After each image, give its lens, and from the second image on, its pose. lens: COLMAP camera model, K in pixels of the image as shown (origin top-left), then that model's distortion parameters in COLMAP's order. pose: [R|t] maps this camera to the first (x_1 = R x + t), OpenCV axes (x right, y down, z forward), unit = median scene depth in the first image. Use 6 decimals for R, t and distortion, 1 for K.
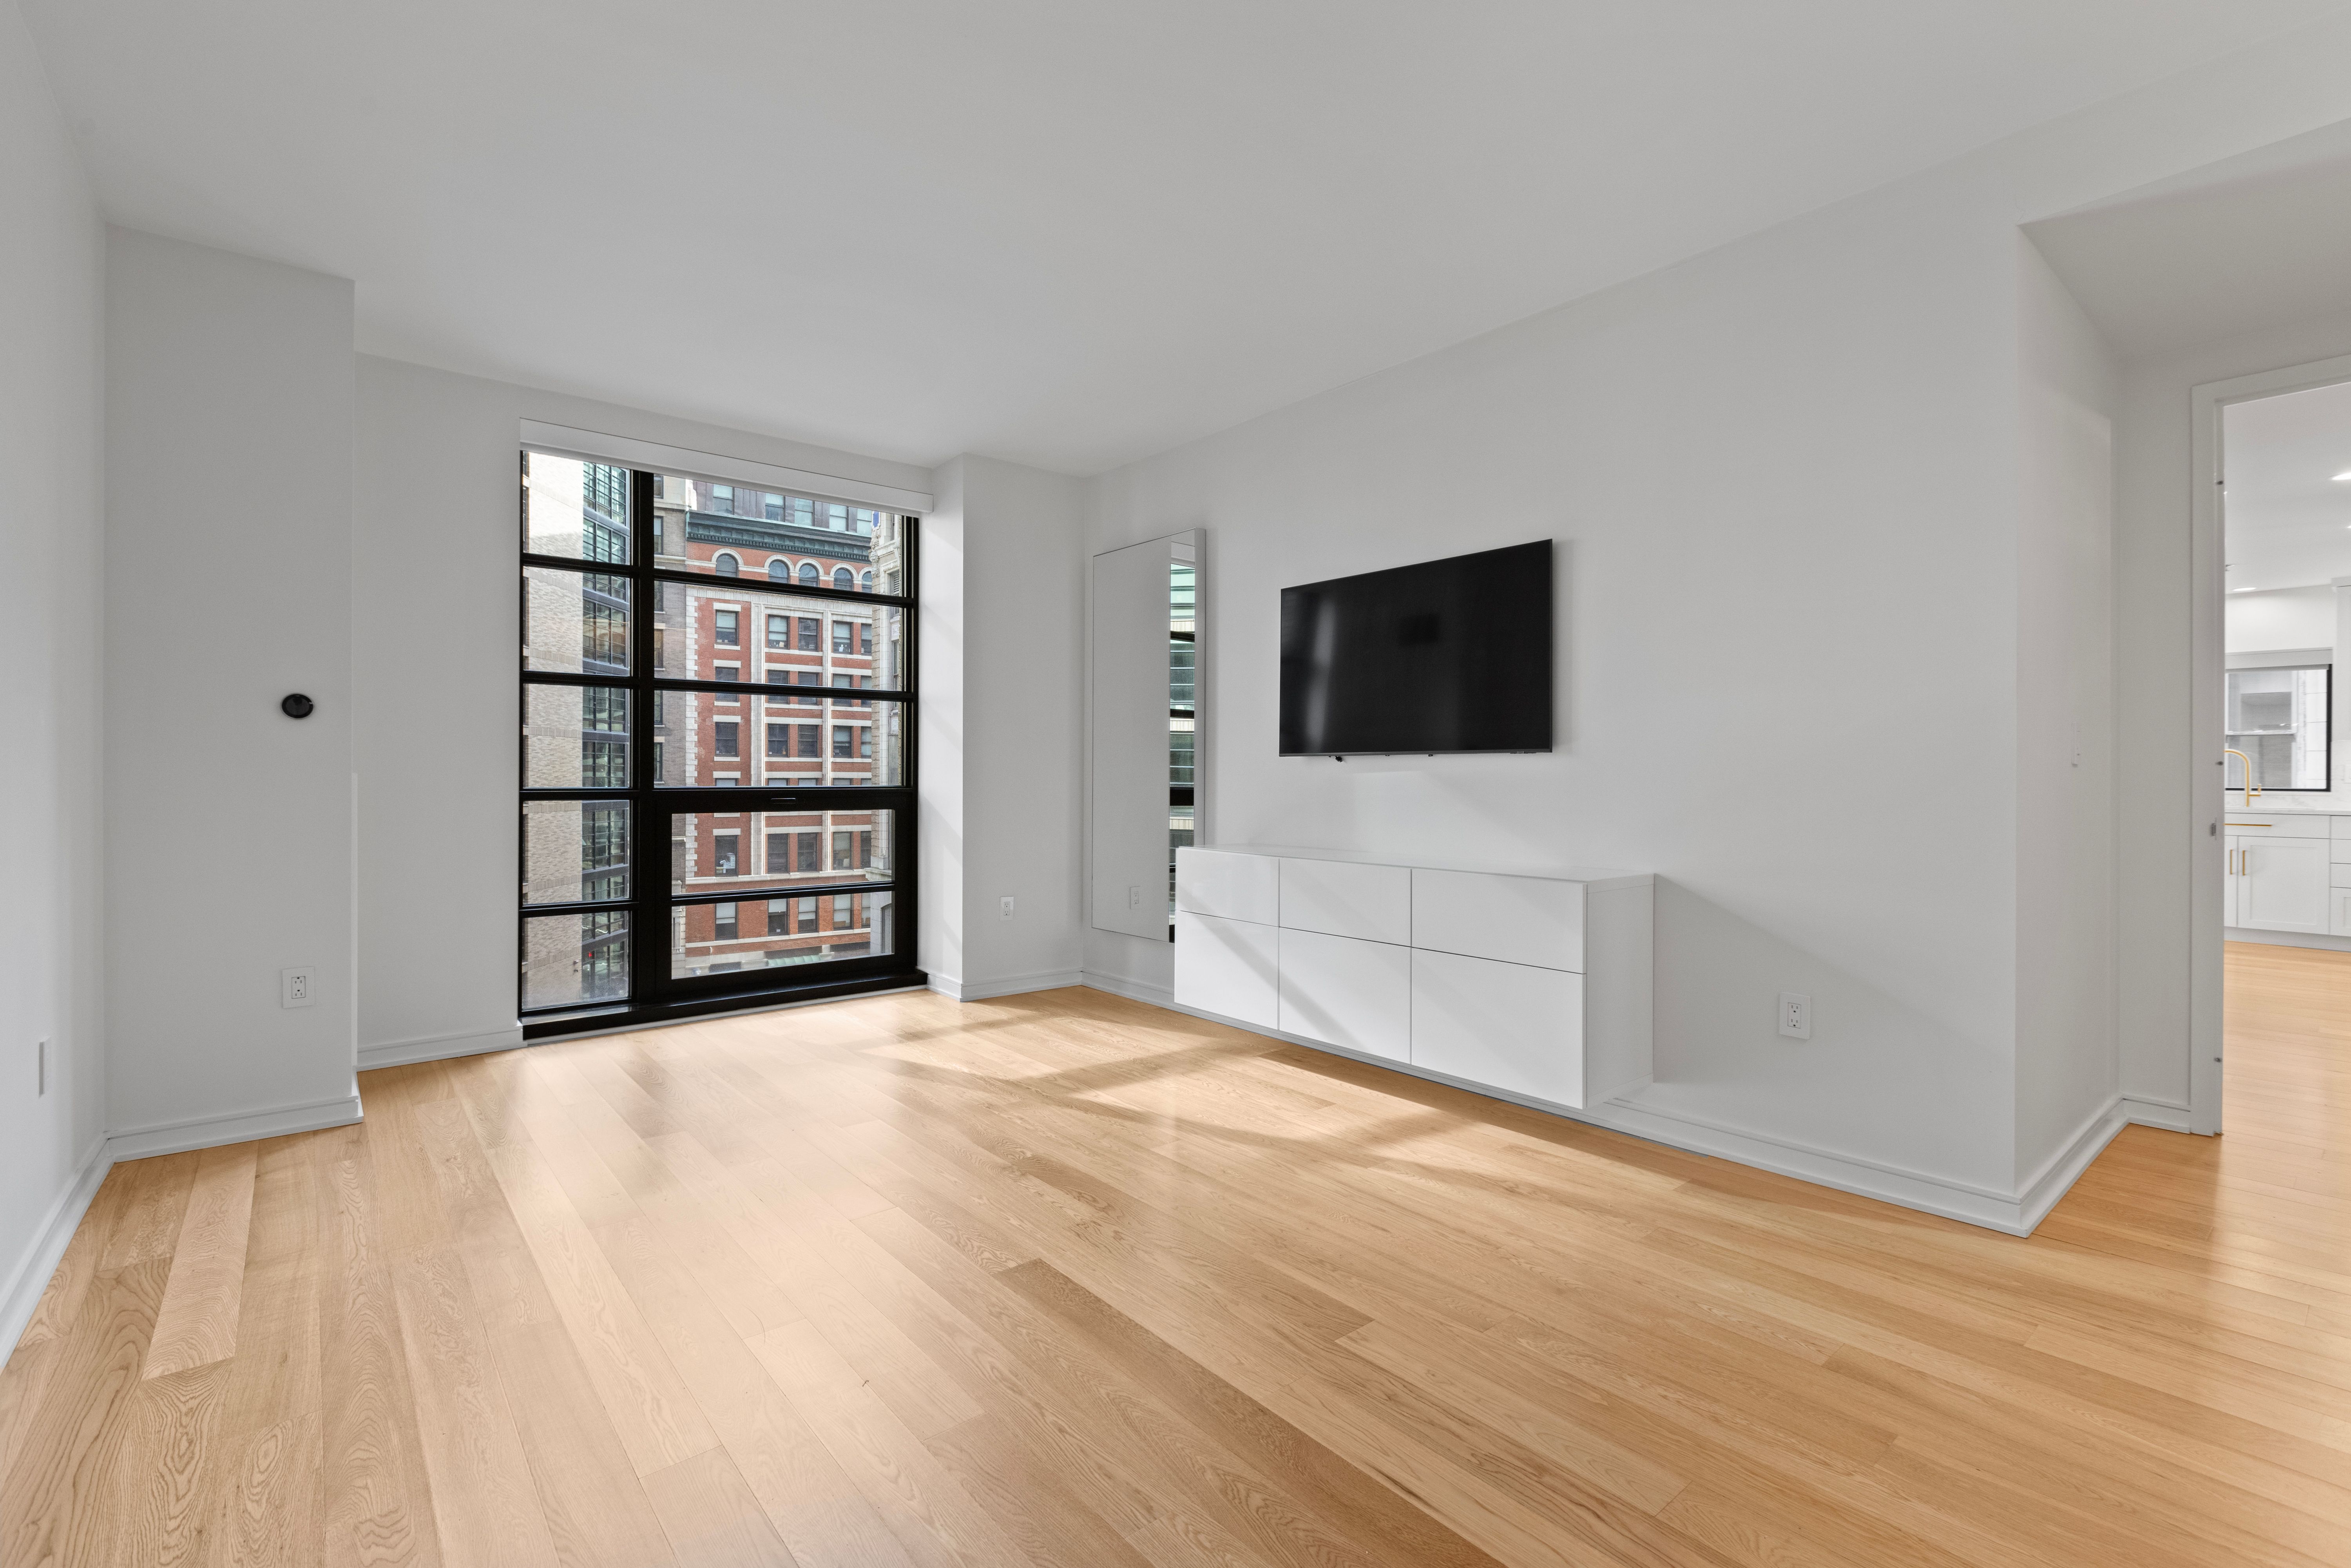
lens RADIAL K [[1042.2, 0, 1169.6], [0, 1042.2, 790.9], [0, 0, 1]] dist [0.001864, -0.000892]
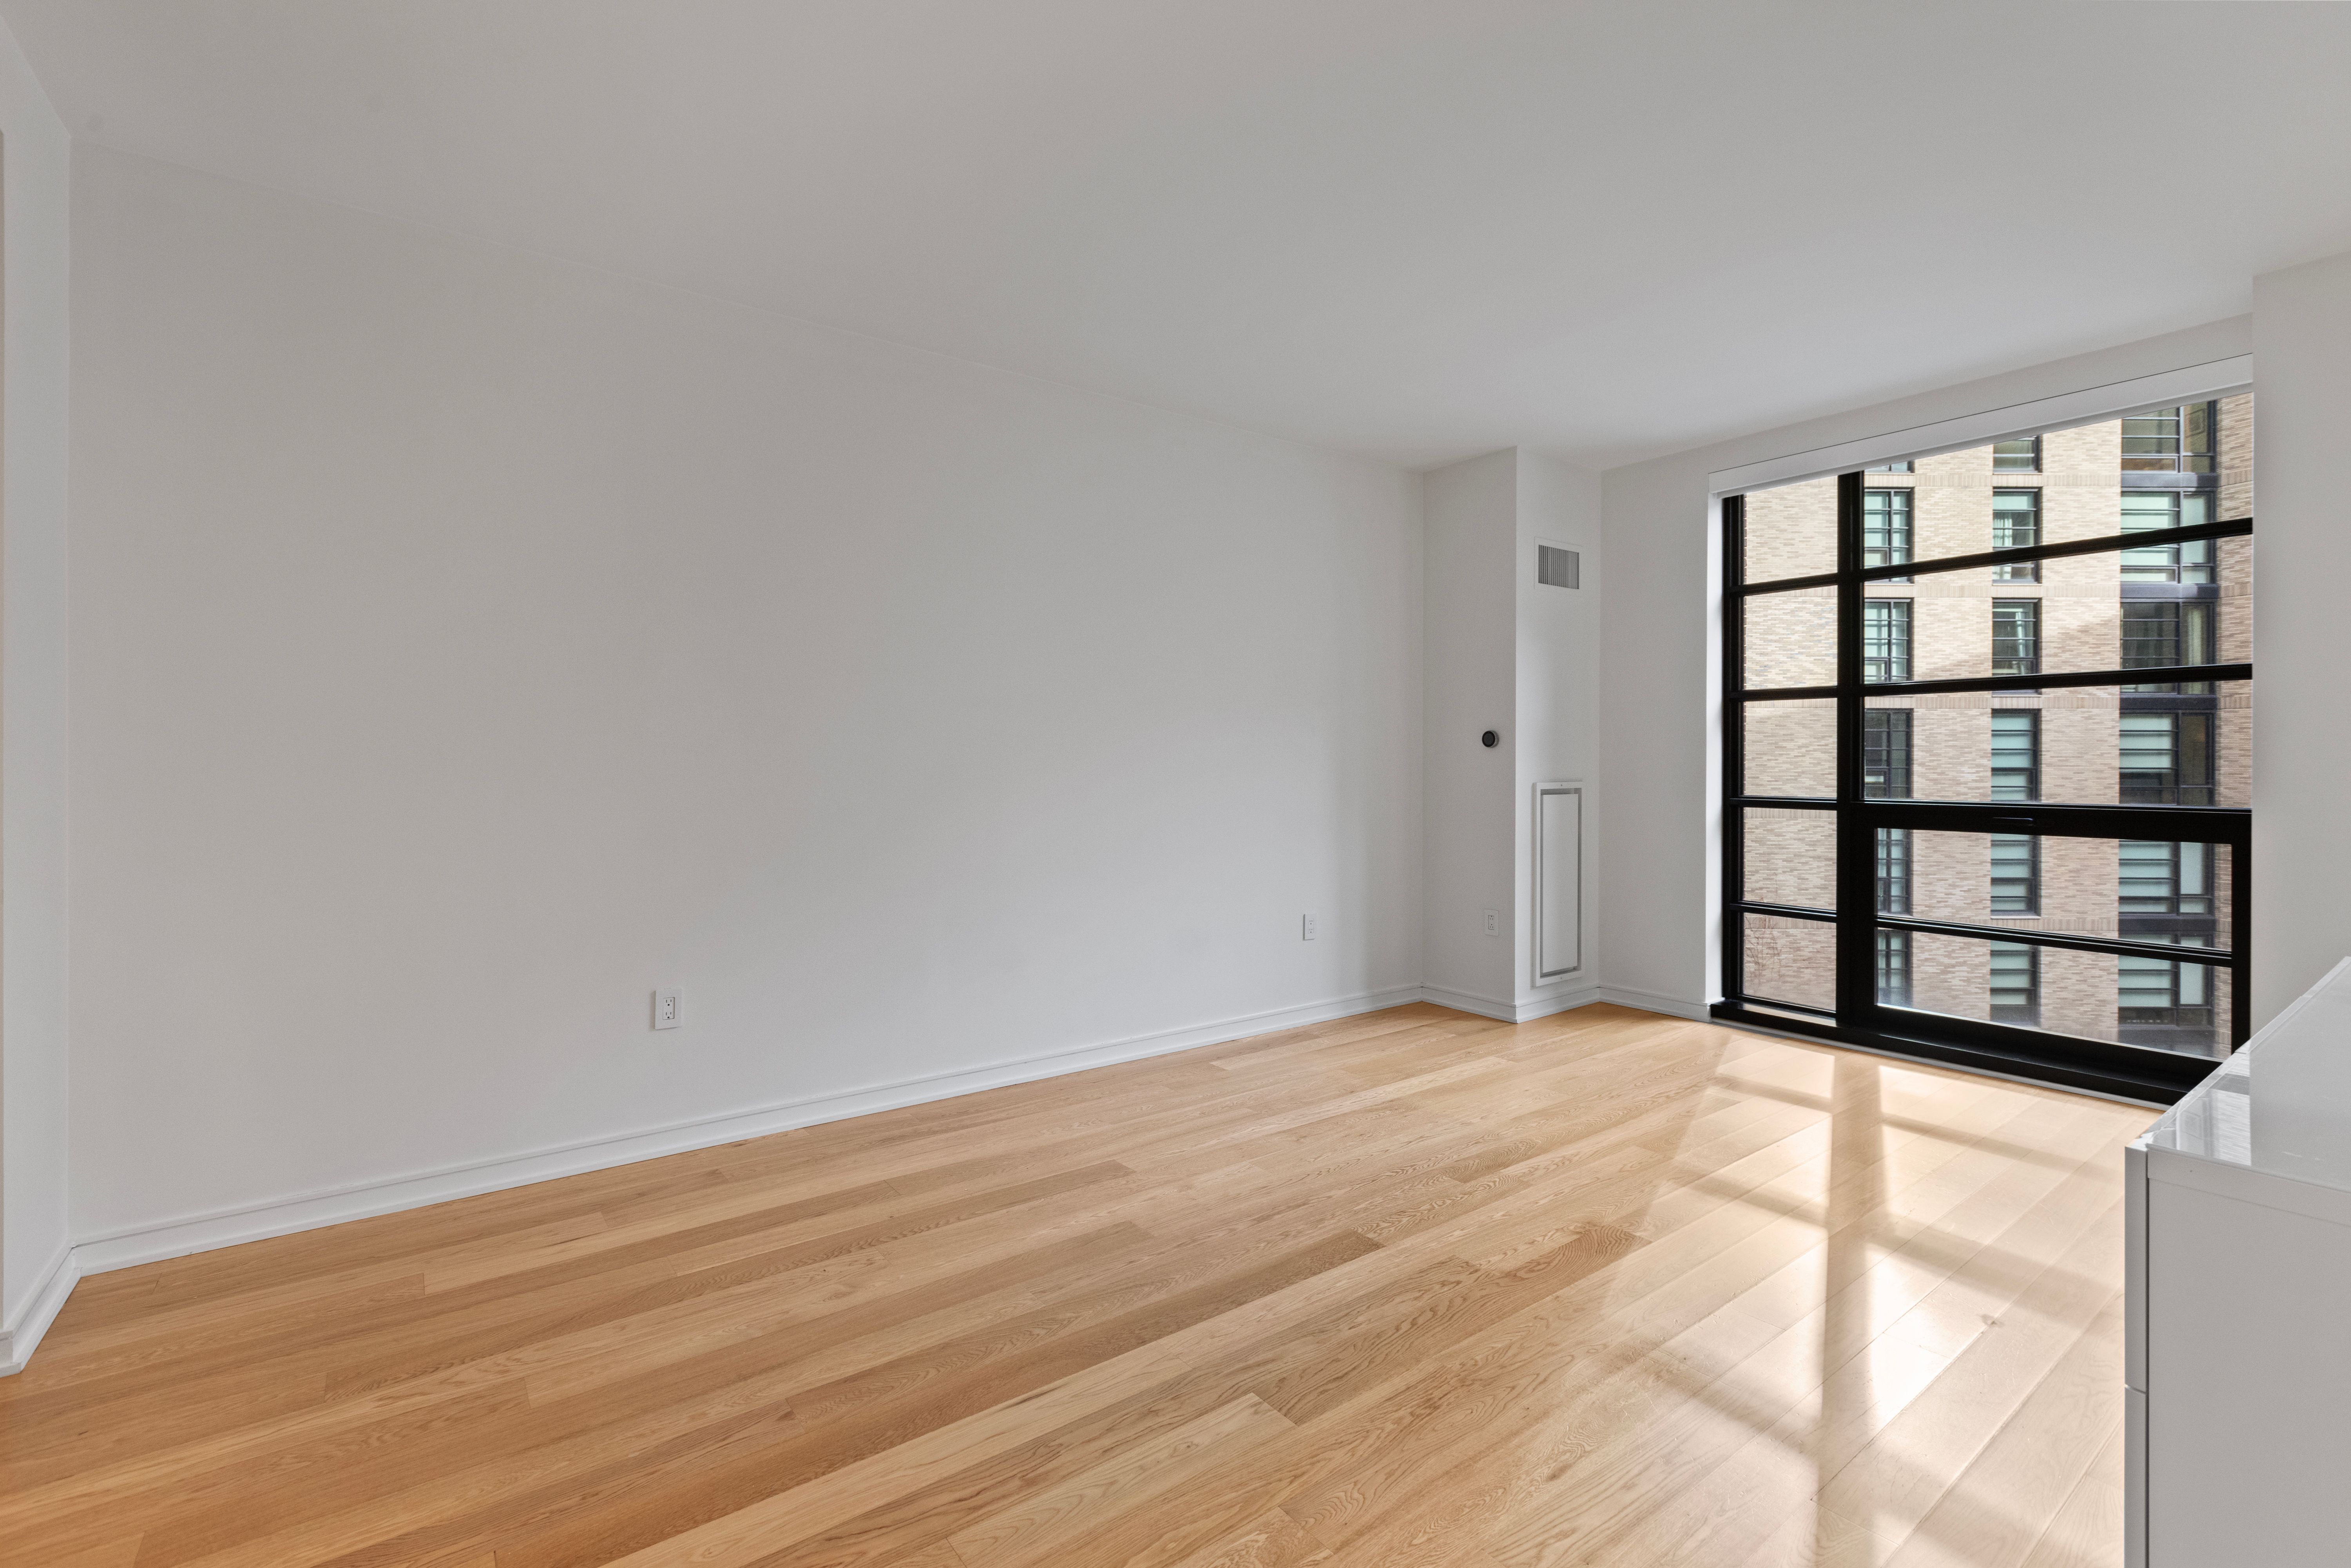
lens RADIAL K [[1042.2, 0, 1168.1], [0, 1042.2, 771.0], [0, 0, 1]] dist [0.001864, -0.000892]
pose [[-0.062795, 0.005706, -0.998010, 0.947290], [-0.015058, 0.999864, 0.006664, -0.049766], [0.997913, 0.015446, -0.062701, 0.813739]]
